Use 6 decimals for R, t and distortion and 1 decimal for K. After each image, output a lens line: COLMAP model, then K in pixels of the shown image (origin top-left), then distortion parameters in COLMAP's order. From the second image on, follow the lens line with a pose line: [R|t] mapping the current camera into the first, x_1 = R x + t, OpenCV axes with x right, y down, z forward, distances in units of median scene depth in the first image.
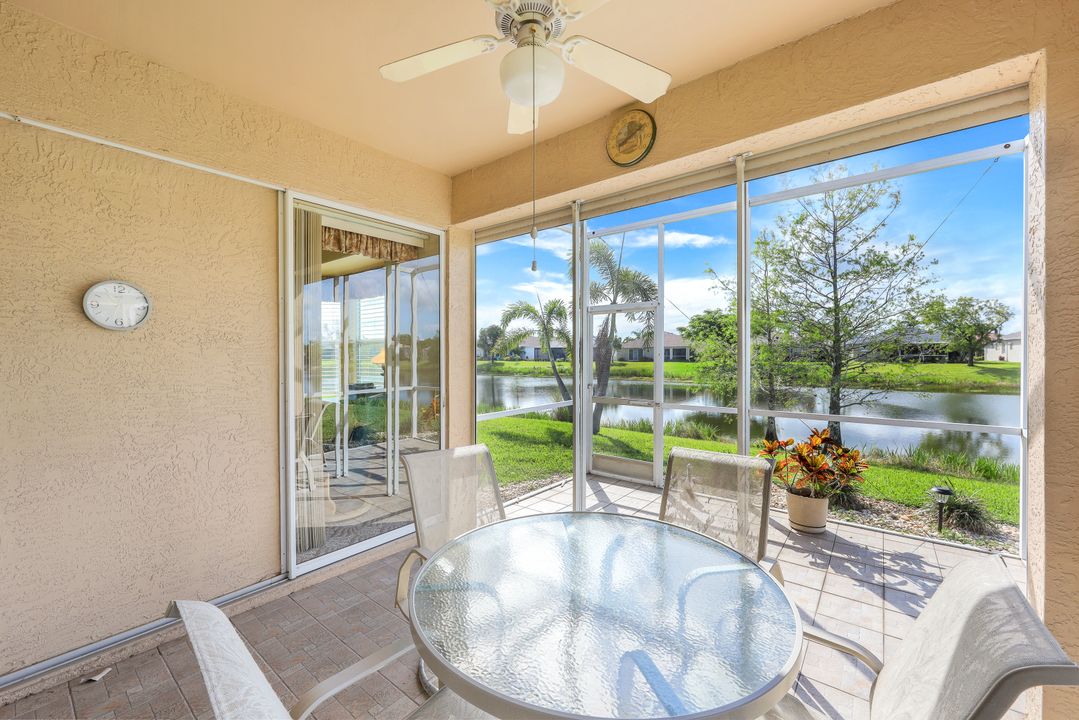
lens RADIAL K [[440.3, 0, 534.2], [0, 440.3, 357.0], [0, 0, 1]] dist [0.001621, 0.000119]
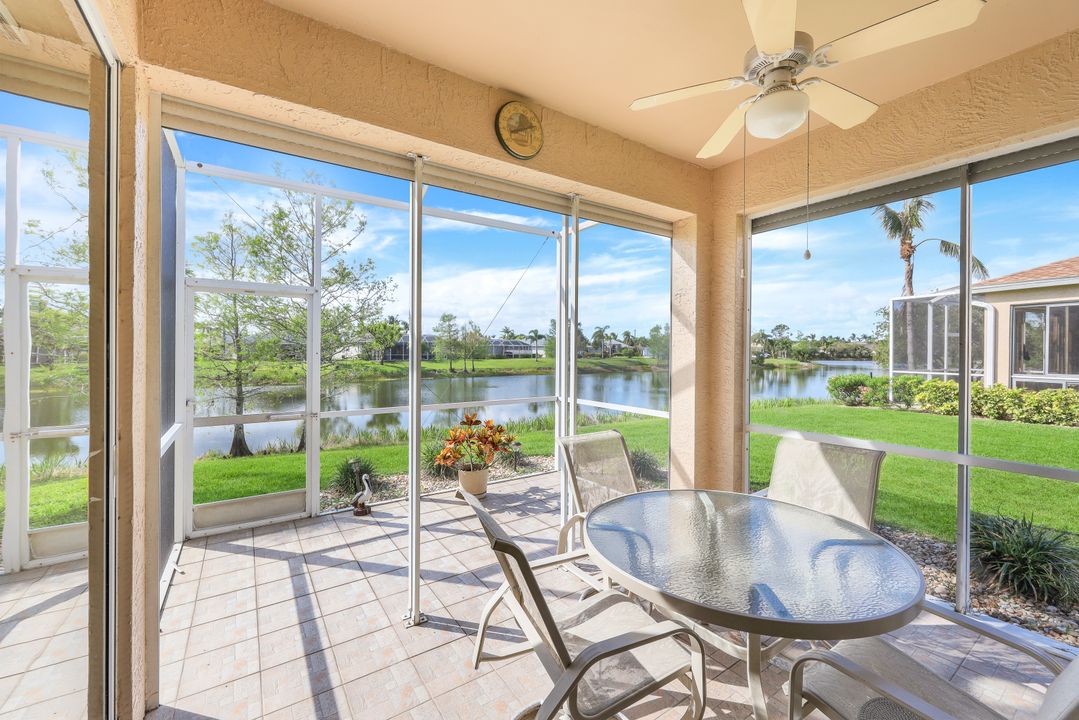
lens RADIAL K [[440.3, 0, 534.2], [0, 440.3, 357.0], [0, 0, 1]] dist [0.001621, 0.000119]
pose [[0.284293, -0.002795, 0.958733, -0.547443], [0.002247, 0.999995, 0.002249, 0.000004], [-0.958735, 0.001515, 0.284298, 0.540359]]
